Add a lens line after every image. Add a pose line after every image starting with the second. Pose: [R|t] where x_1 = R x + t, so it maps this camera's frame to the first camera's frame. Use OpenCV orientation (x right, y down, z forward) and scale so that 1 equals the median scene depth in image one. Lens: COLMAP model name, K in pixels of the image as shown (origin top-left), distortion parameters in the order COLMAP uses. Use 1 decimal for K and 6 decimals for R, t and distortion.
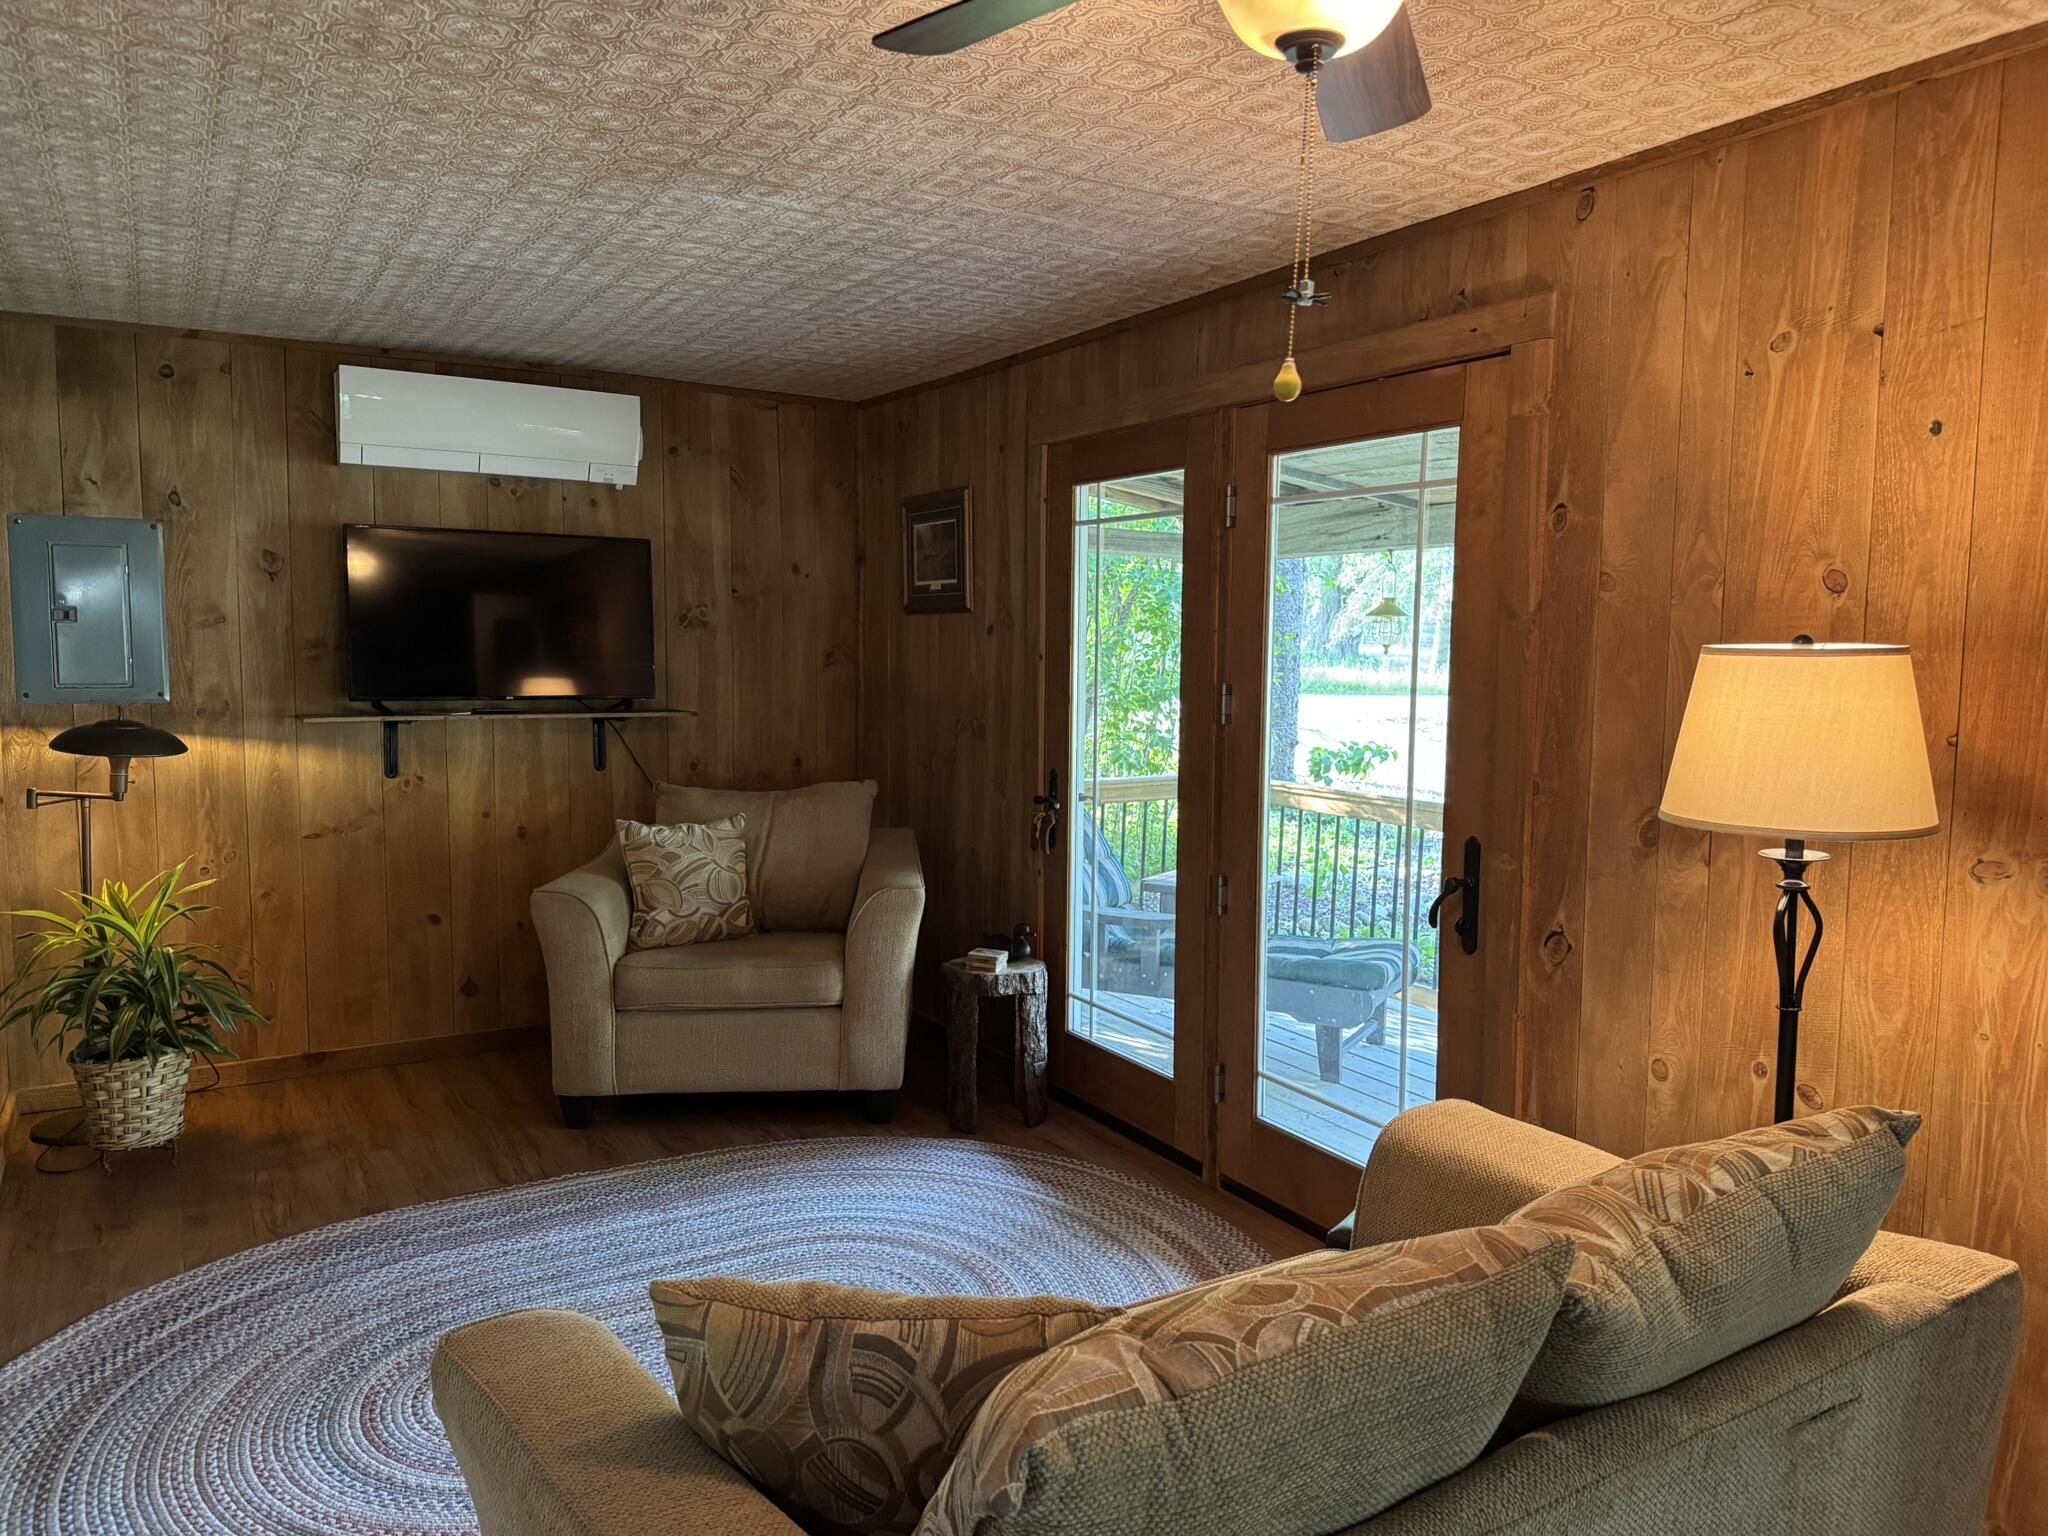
lens RADIAL K [[1431.0, 0, 1001.5], [0, 1431.0, 749.1], [0, 0, 1]] dist [0.049579, -0.064208]
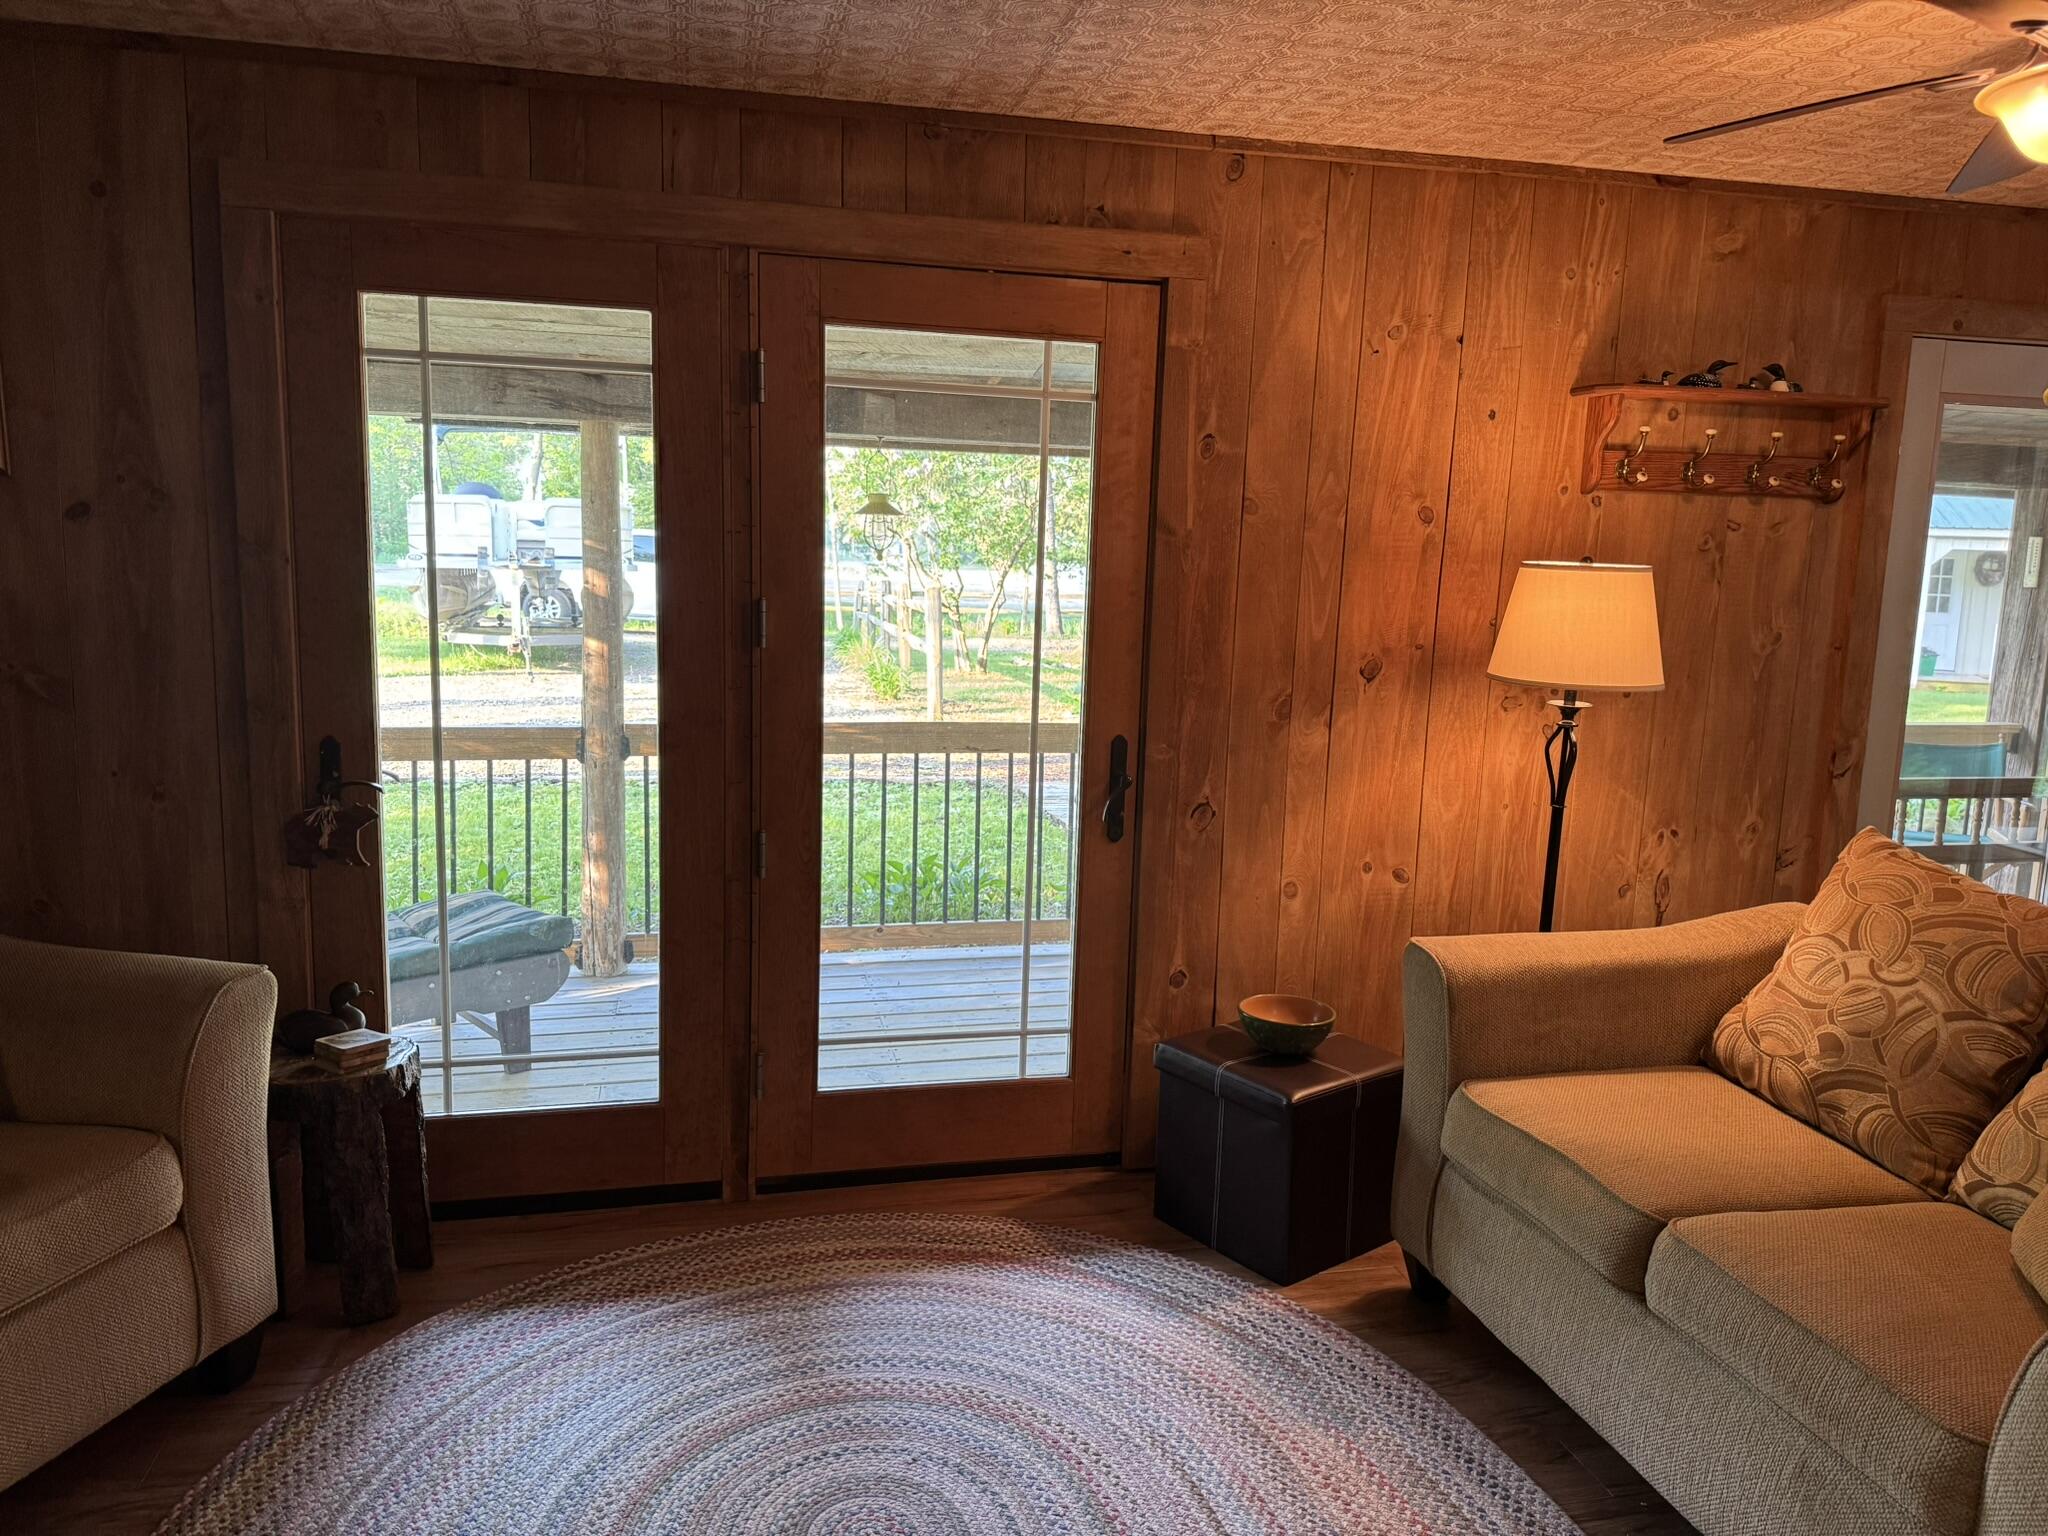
lens RADIAL K [[1431.0, 0, 1033.6], [0, 1431.0, 768.0], [0, 0, 1]] dist [0.049579, -0.064208]
pose [[0.299406, -0.146945, 0.942742, -0.873431], [0.055832, 0.989074, 0.136435, -0.080537], [-0.952491, 0.011785, 0.304339, 0.901812]]
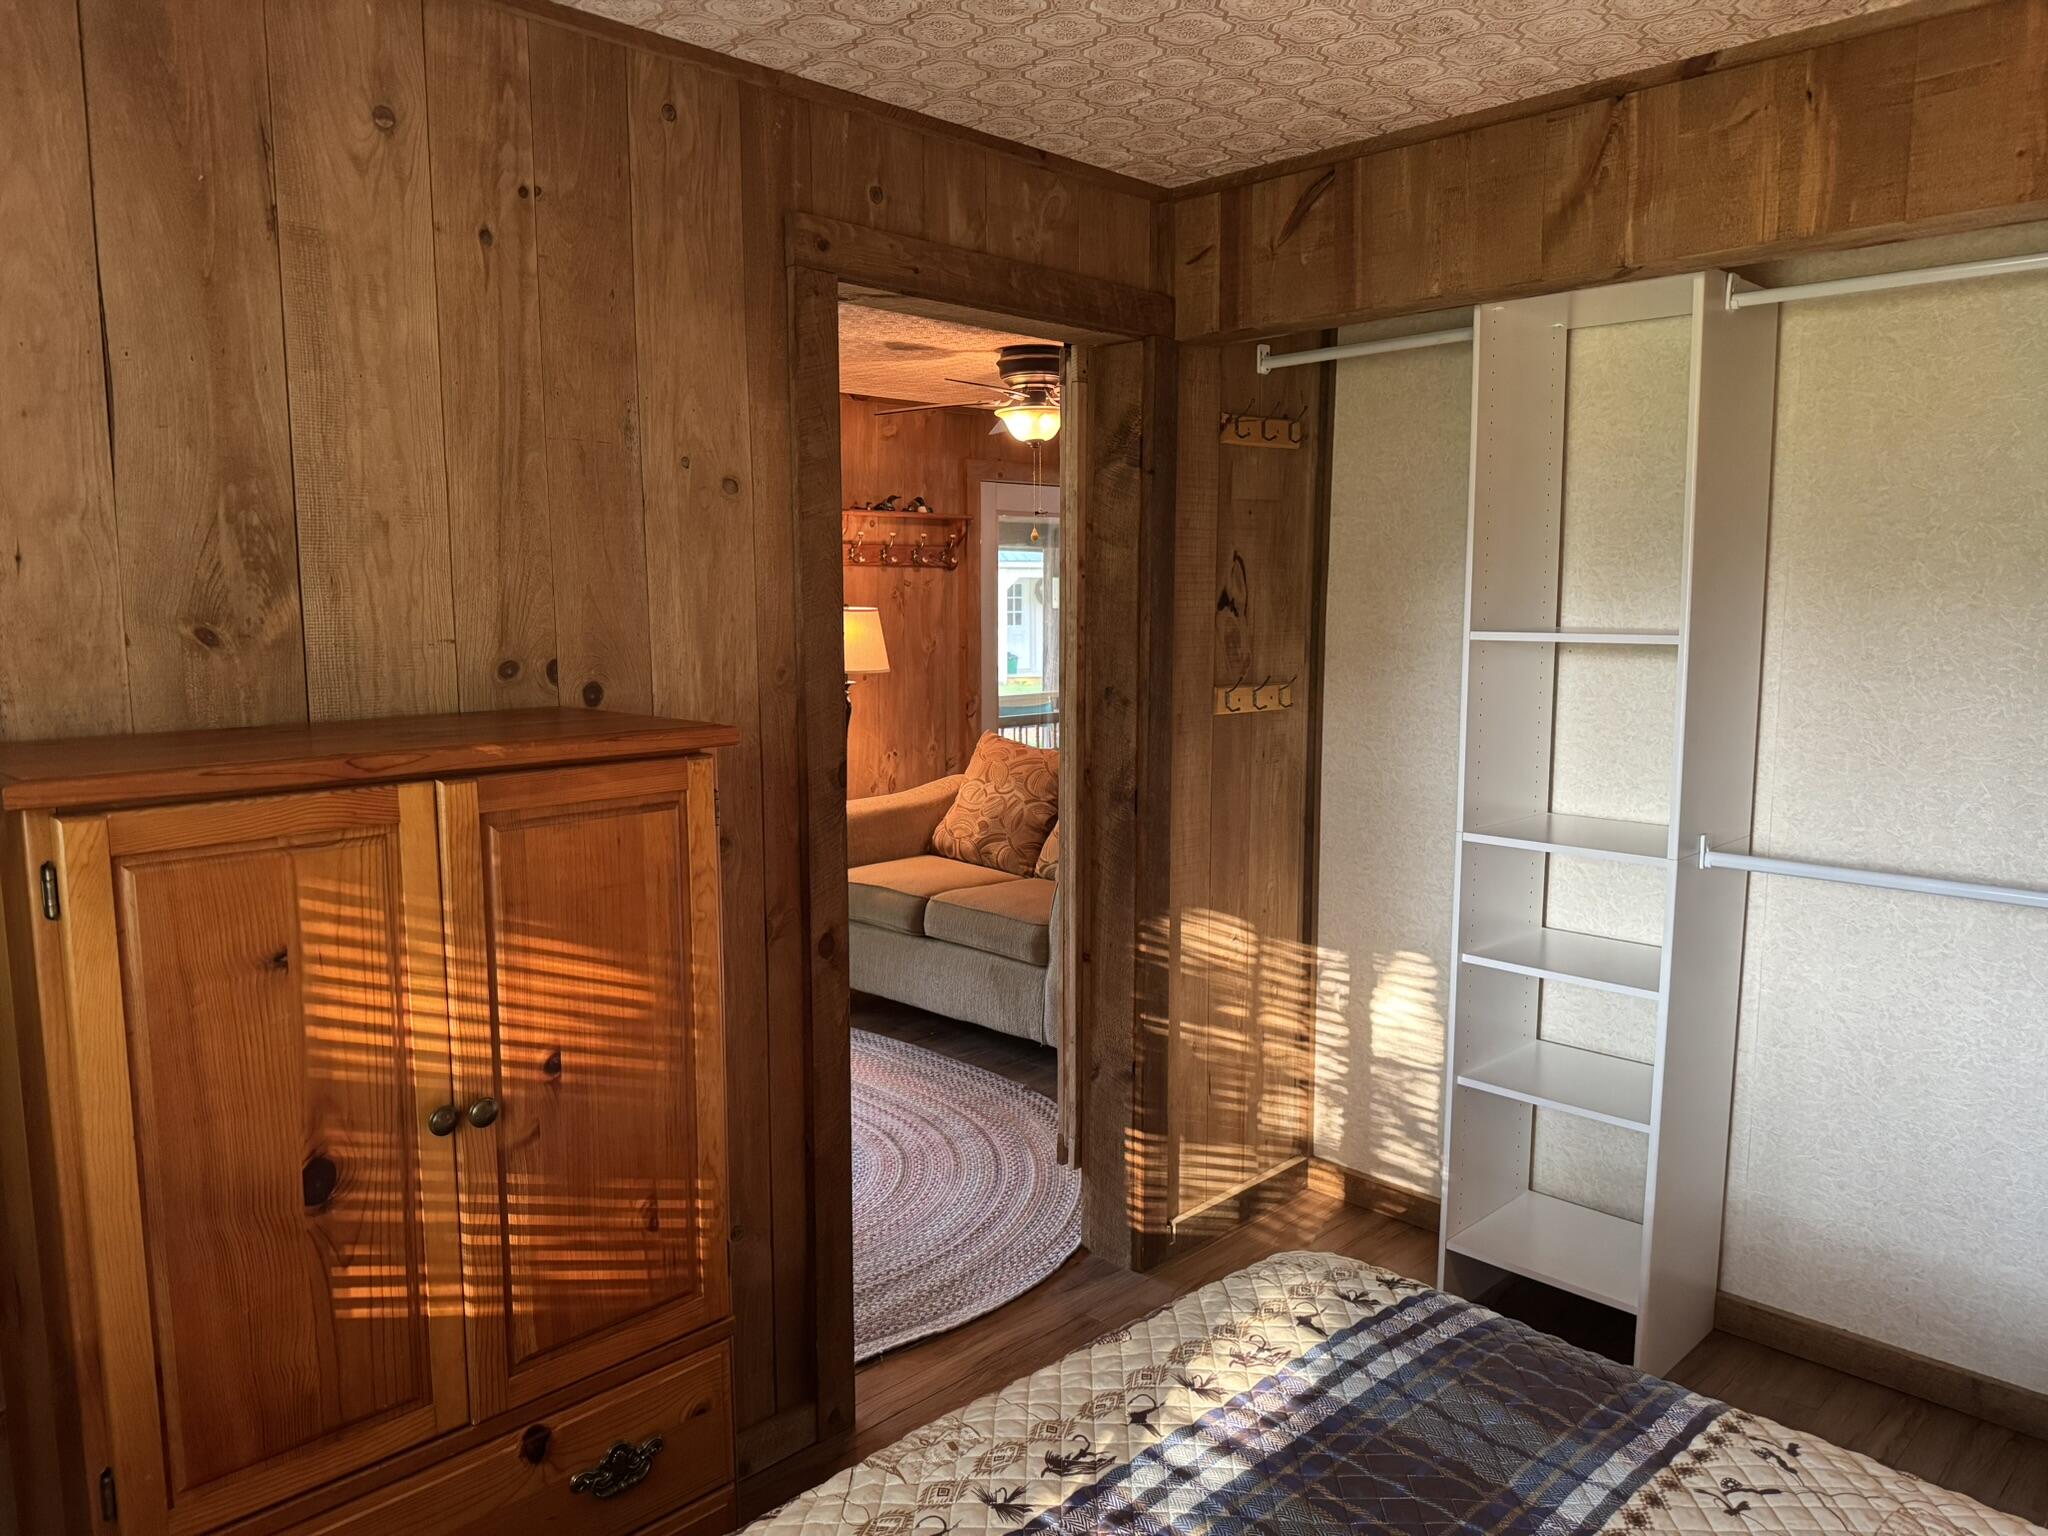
lens RADIAL K [[1431.0, 0, 1028.4], [0, 1431.0, 766.3], [0, 0, 1]] dist [0.049579, -0.064208]
pose [[-0.258892, -0.128265, 0.957352, -1.808816], [0.077111, 0.985236, 0.152853, -0.133912], [-0.962823, 0.113395, -0.245180, 1.122370]]
